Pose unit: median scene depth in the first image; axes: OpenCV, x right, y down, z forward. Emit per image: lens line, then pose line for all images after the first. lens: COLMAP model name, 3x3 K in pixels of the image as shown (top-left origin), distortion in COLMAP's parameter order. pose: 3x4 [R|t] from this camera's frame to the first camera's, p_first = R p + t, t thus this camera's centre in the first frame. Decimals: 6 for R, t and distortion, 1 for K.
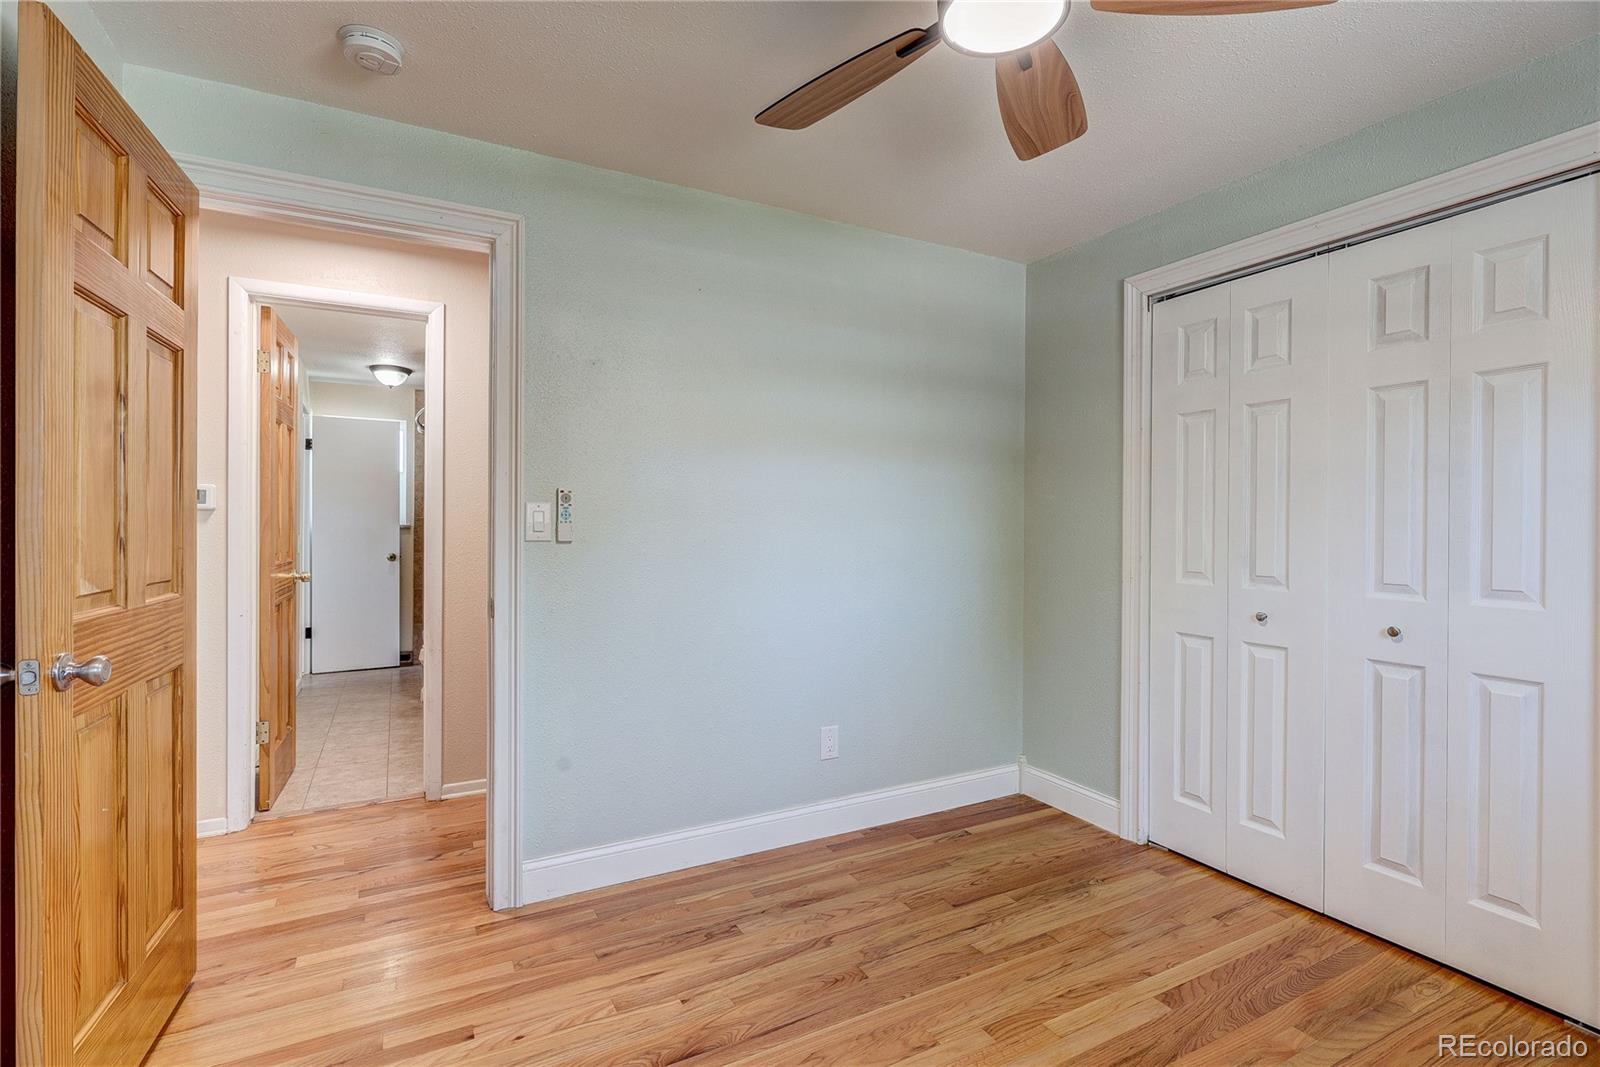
lens RADIAL K [[760.9, 0, 791.3], [0, 760.9, 532.3], [0, 0, 1]] dist [-0.005296, 0.000939]
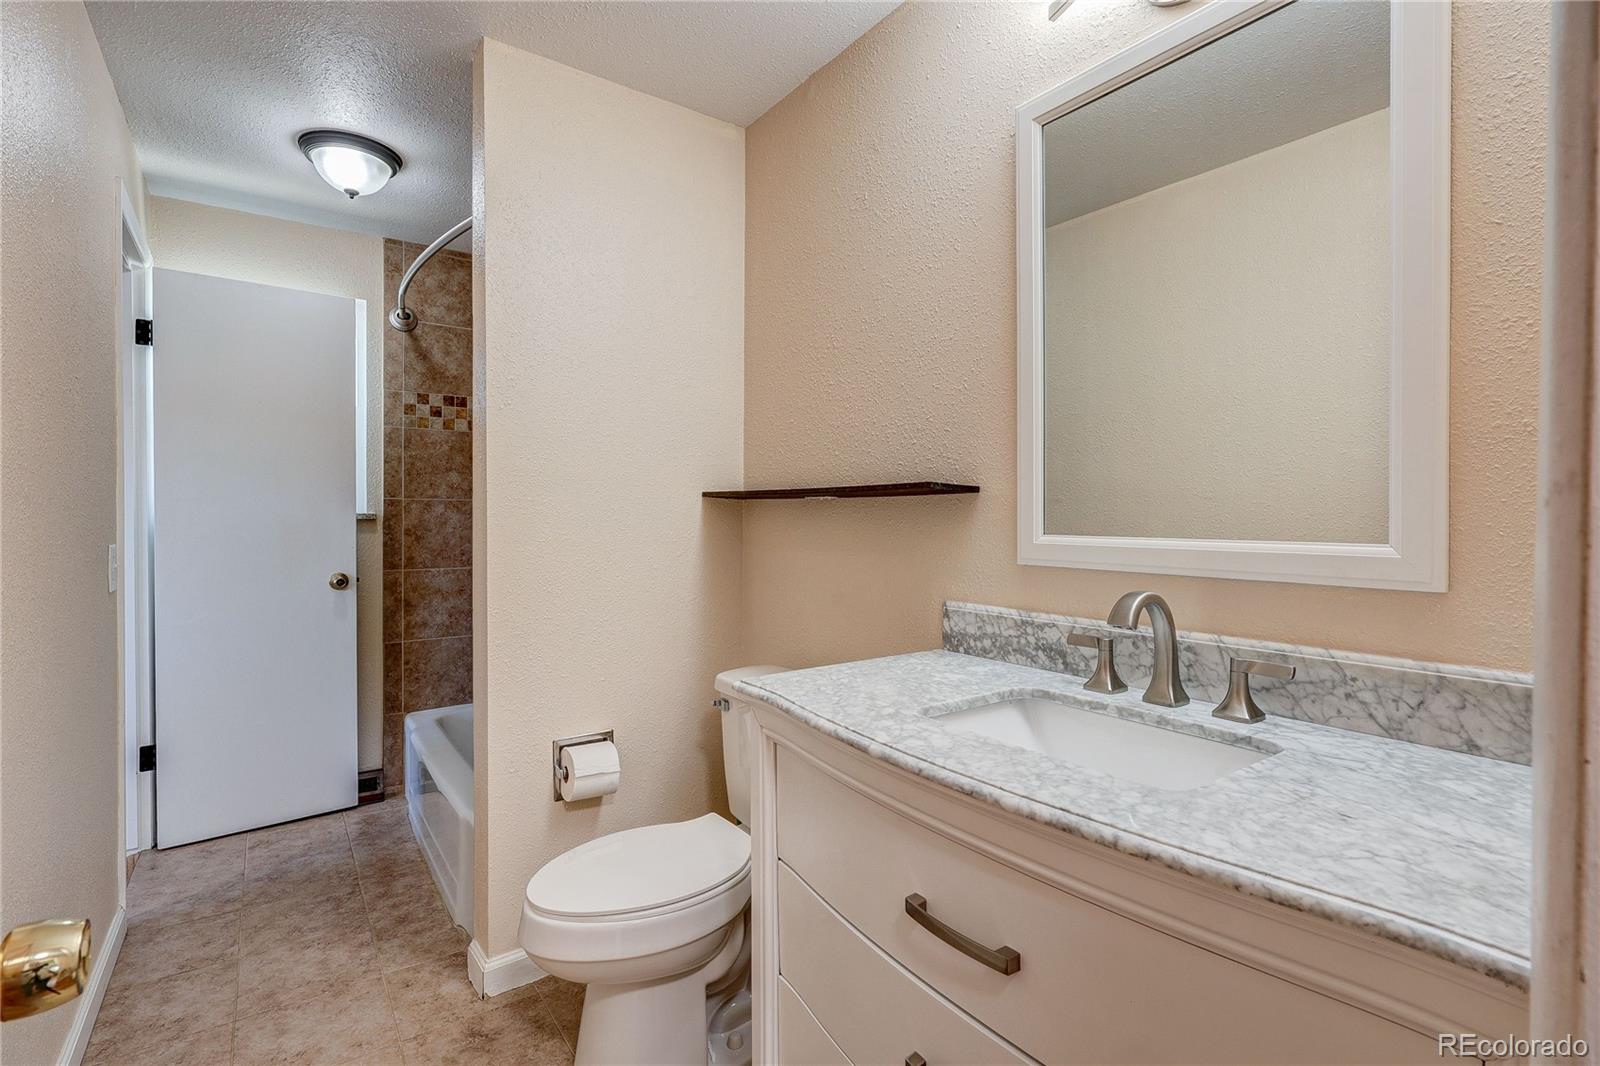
lens RADIAL K [[760.9, 0, 808.4], [0, 760.9, 531.6], [0, 0, 1]] dist [-0.005296, 0.000939]
pose [[0.990187, -0.000371, 0.139749, -0.098607], [-0.001340, 0.999925, 0.012150, -0.001493], [-0.139743, -0.012218, 0.990112, 0.159343]]
